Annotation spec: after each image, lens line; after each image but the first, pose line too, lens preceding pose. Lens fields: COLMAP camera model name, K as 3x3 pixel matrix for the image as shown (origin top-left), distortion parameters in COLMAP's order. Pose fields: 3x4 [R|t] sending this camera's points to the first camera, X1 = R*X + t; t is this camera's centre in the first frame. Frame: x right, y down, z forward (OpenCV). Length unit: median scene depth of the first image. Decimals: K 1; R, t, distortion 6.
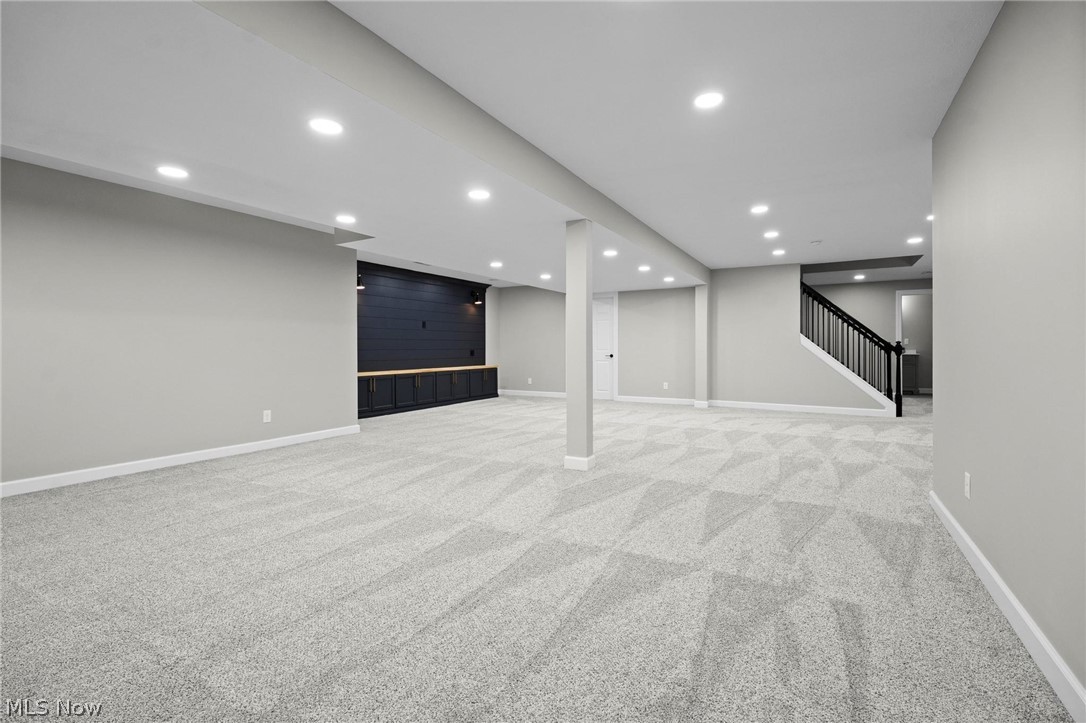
lens RADIAL K [[484.3, 0, 546.9], [0, 484.3, 353.3], [0, 0, 1]] dist [0.001950, -0.001989]
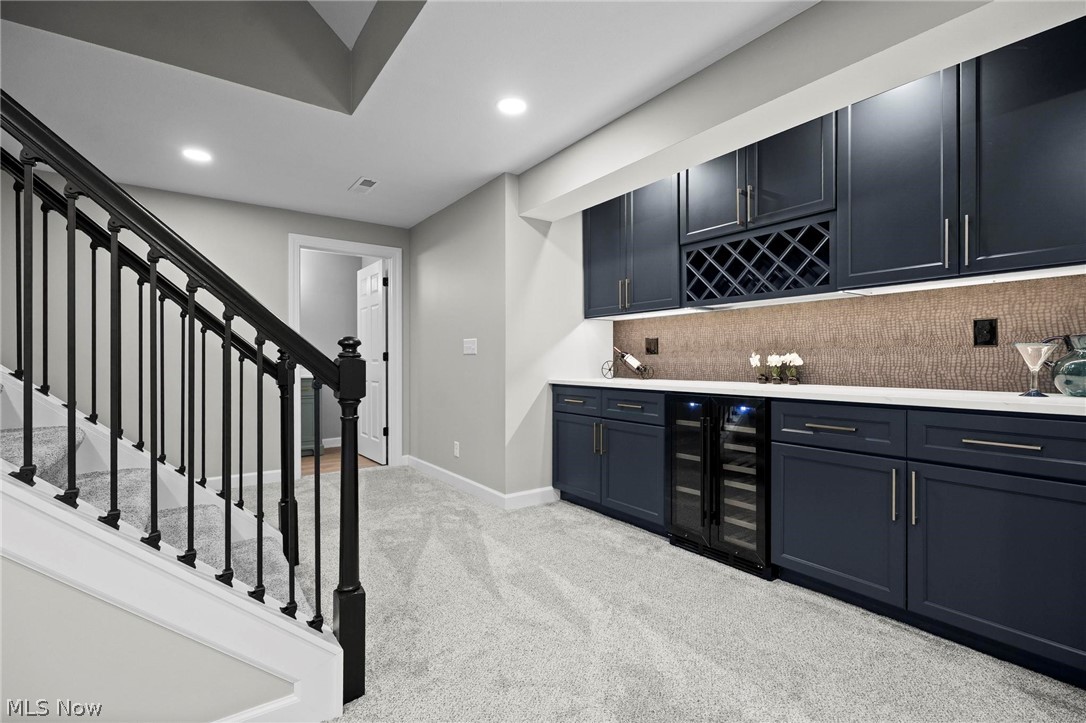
lens RADIAL K [[484.3, 0, 545.0], [0, 484.3, 360.7], [0, 0, 1]] dist [0.001950, -0.001989]
pose [[0.407818, 0.010196, 0.913006, 0.568512], [0.011231, 0.999806, -0.016182, -0.010435], [-0.912994, 0.016853, 0.407624, 0.837278]]
